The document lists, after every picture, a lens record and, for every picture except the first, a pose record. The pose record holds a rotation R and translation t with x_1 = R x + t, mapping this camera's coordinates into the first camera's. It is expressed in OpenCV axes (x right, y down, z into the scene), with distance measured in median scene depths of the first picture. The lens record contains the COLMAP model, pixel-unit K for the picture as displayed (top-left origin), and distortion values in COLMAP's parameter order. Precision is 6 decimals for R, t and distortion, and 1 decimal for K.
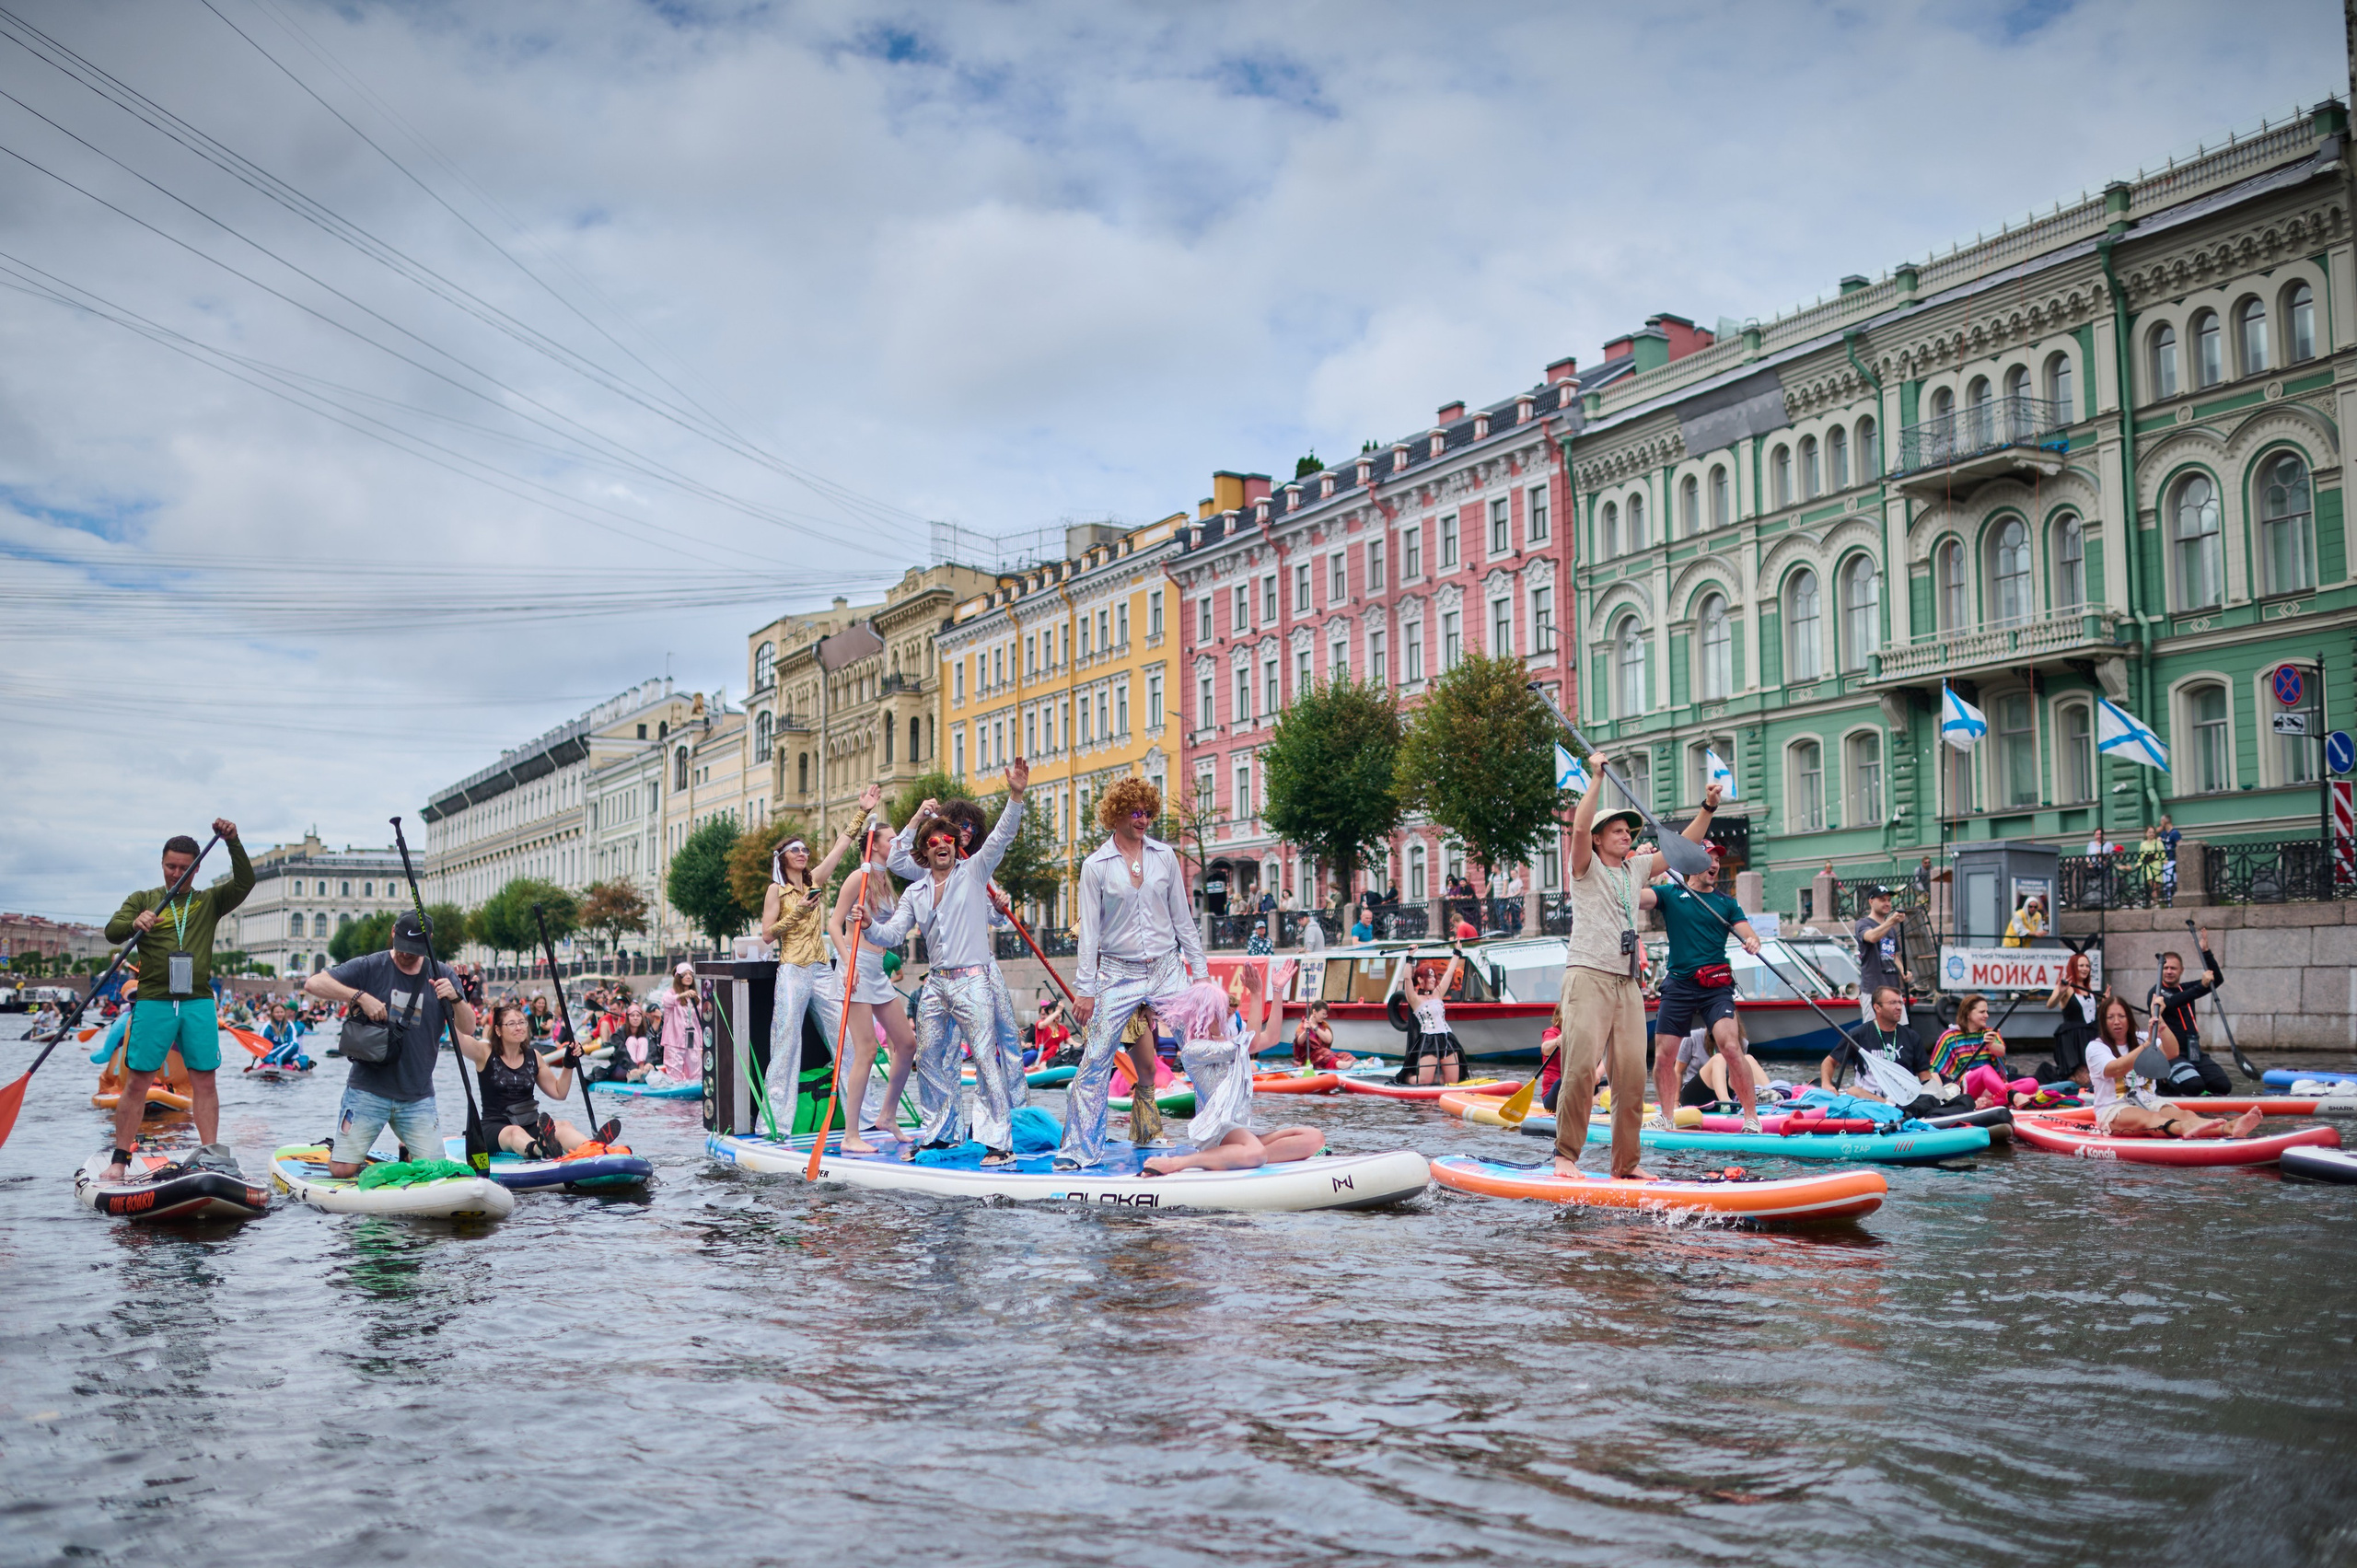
lens RADIAL K [[2360.6, 0, 1130.4], [0, 2360.6, 787.7], [0, 0, 1]] dist [-0.094947, 0.159434]
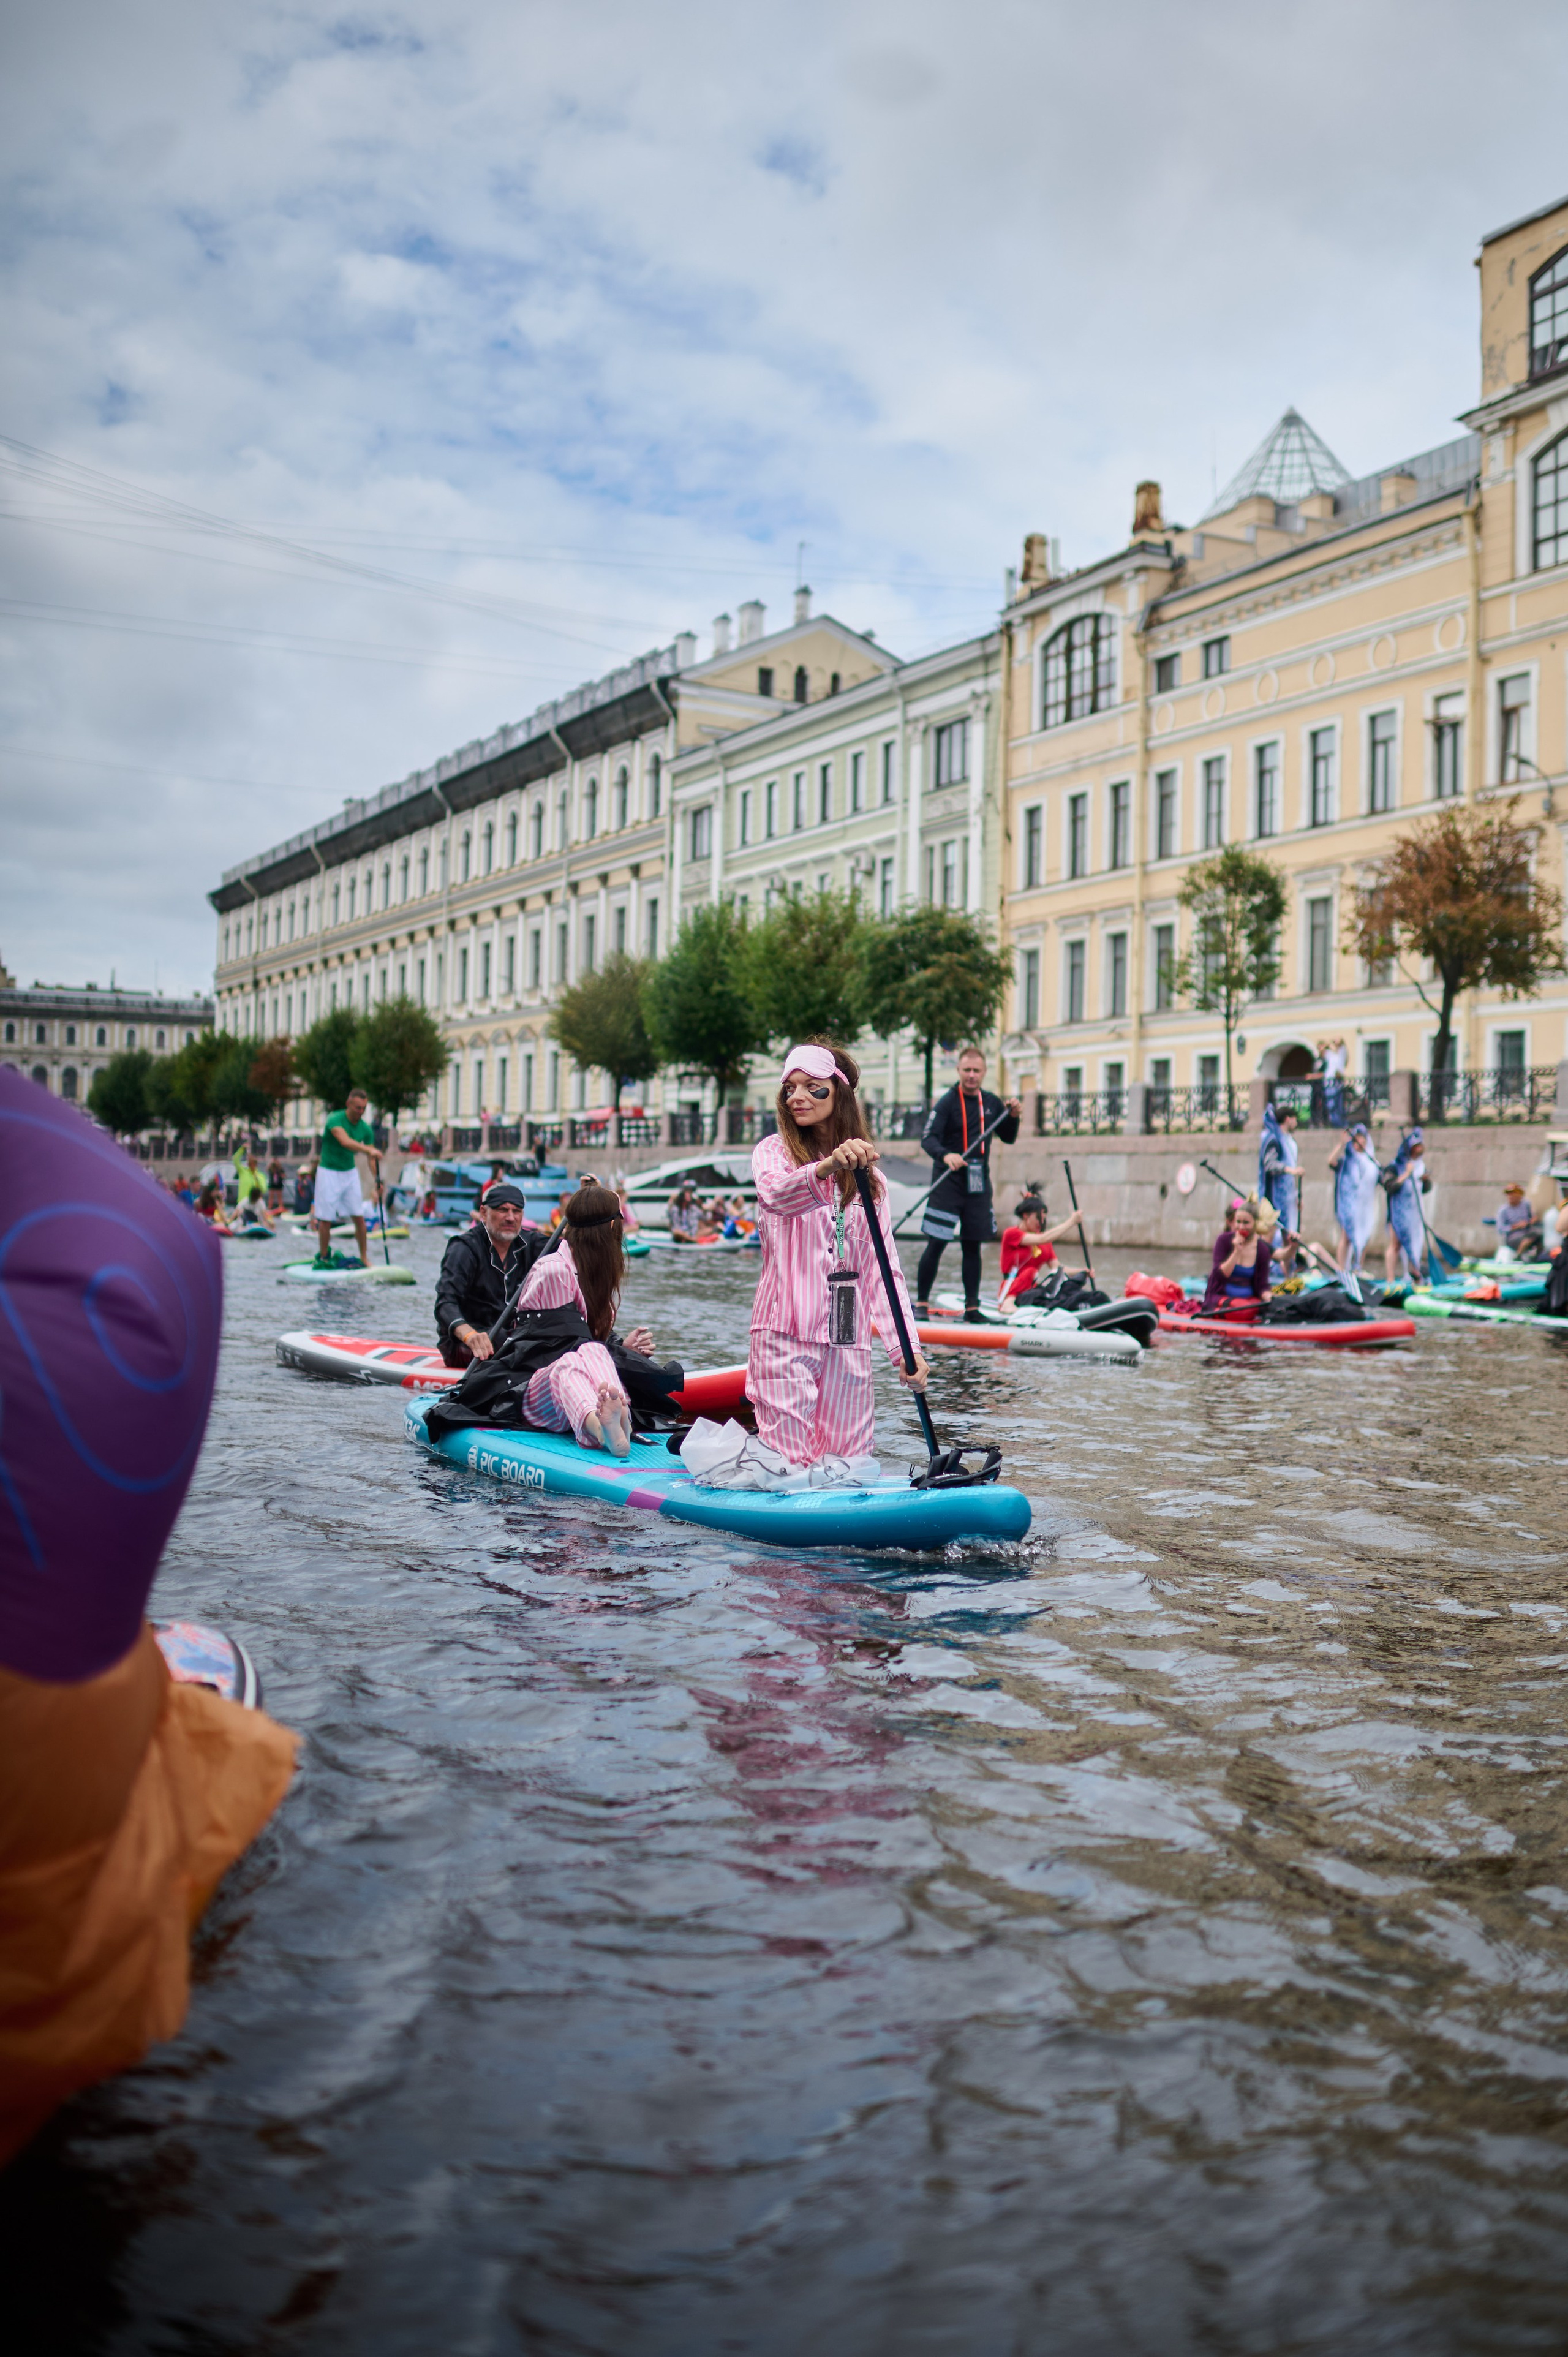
lens RADIAL K [[2342.4, 0, 784.0], [0, 2342.4, 1178.5], [0, 0, 1]] dist [-0.095663, 0.130769]
pose [[0.999543, 0.023990, 0.018395, -0.207049], [-0.025418, 0.996321, 0.081848, 0.042640], [-0.016364, -0.082279, 0.996475, 0.467596]]
